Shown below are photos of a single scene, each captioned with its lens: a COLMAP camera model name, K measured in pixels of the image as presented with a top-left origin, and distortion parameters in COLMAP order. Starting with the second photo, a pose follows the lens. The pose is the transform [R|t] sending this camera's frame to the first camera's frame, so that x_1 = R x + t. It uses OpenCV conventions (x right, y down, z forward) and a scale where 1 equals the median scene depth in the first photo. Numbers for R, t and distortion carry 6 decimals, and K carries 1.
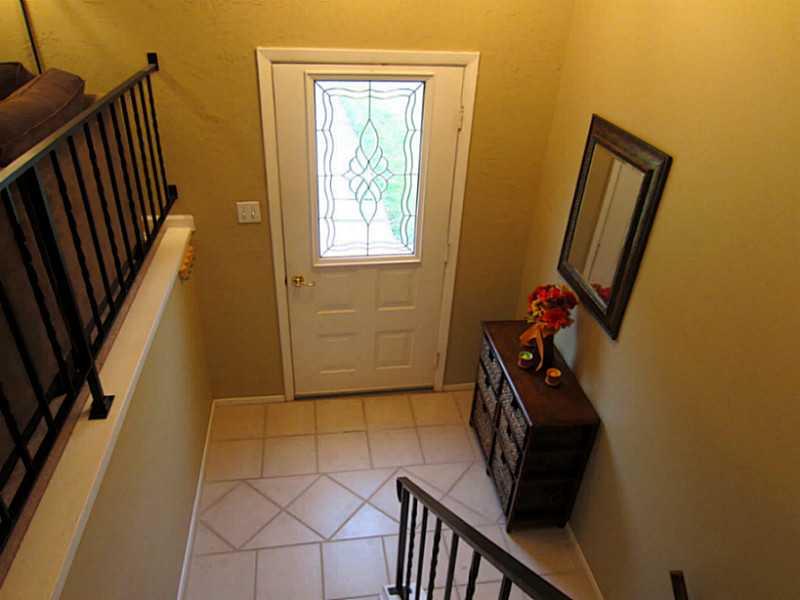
lens RADIAL K [[570.0, 0, 400.0], [0, 570.0, 300.0], [0, 0, 1]] dist [-0.027096, 0.004452]
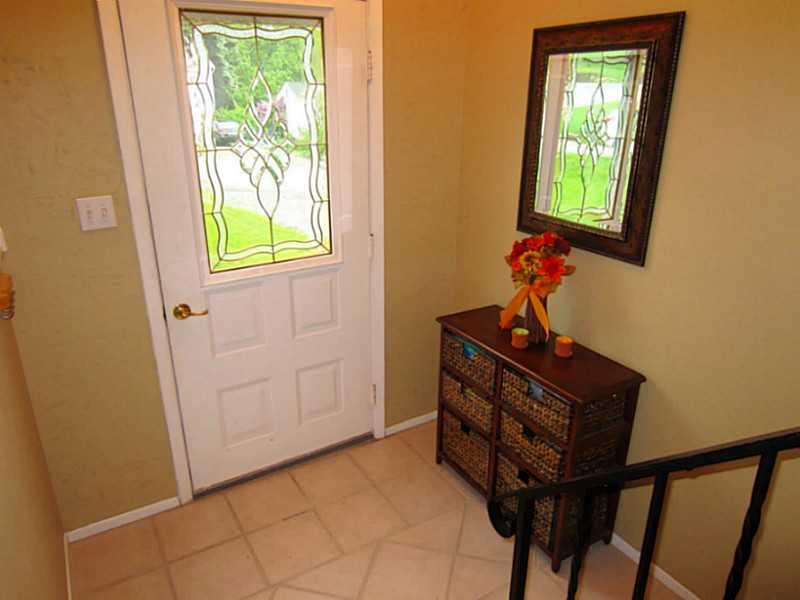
lens RADIAL K [[570.0, 0, 400.0], [0, 570.0, 300.0], [0, 0, 1]] dist [-0.027096, 0.004452]
pose [[0.923218, -0.173729, 0.342764, -0.170673], [0.232621, 0.962634, -0.138646, 0.111355], [-0.305870, 0.207734, 0.929134, 0.276340]]
